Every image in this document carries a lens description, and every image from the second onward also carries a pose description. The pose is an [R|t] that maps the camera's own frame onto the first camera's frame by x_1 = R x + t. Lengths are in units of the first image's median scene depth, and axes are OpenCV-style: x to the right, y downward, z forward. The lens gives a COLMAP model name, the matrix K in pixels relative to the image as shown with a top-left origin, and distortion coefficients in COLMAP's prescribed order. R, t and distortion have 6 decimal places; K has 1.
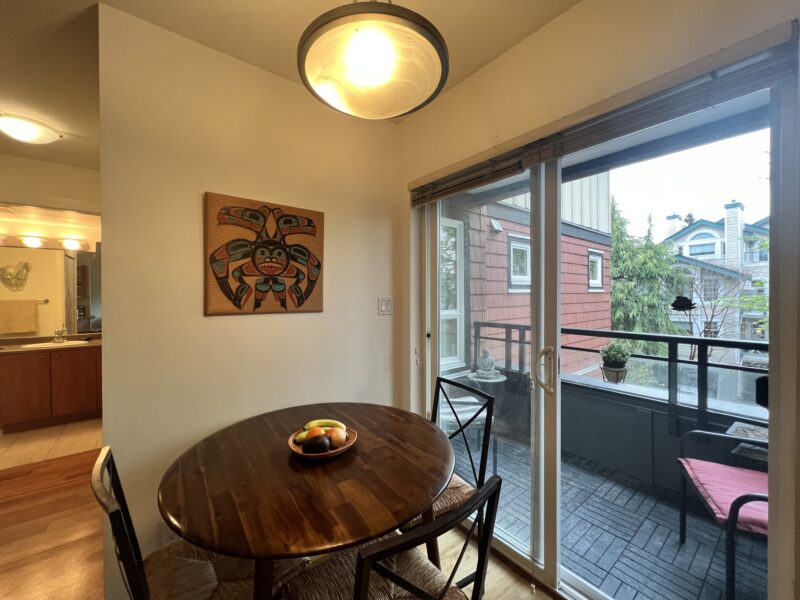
lens RADIAL K [[319.3, 0, 399.3], [0, 319.3, 297.0], [0, 0, 1]] dist [-0.003001, 0.000032]
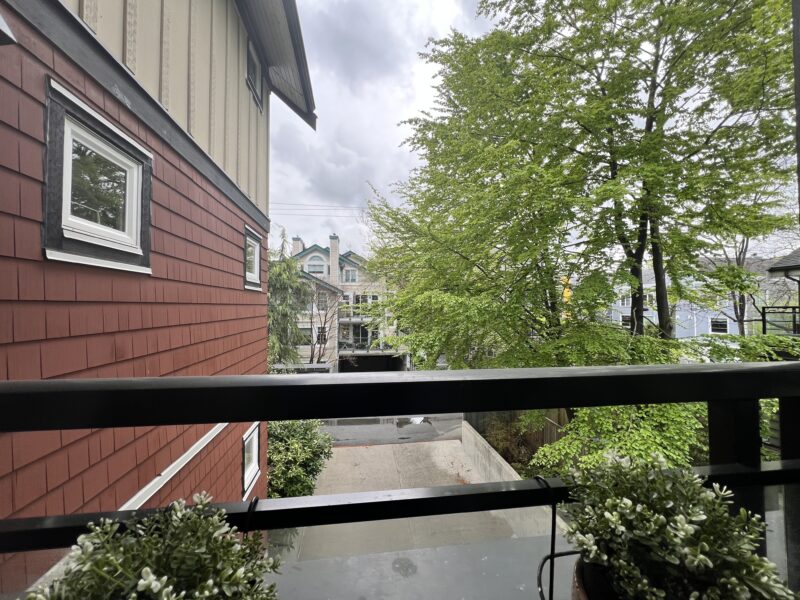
lens RADIAL K [[322.4, 0, 398.2], [0, 322.4, 303.5], [0, 0, 1]] dist [-0.000487, -0.000048]
pose [[0.511262, 0.013752, 0.859315, 0.055428], [0.001824, 0.999852, -0.017087, 0.008715], [-0.859423, 0.010303, 0.511162, 0.118701]]
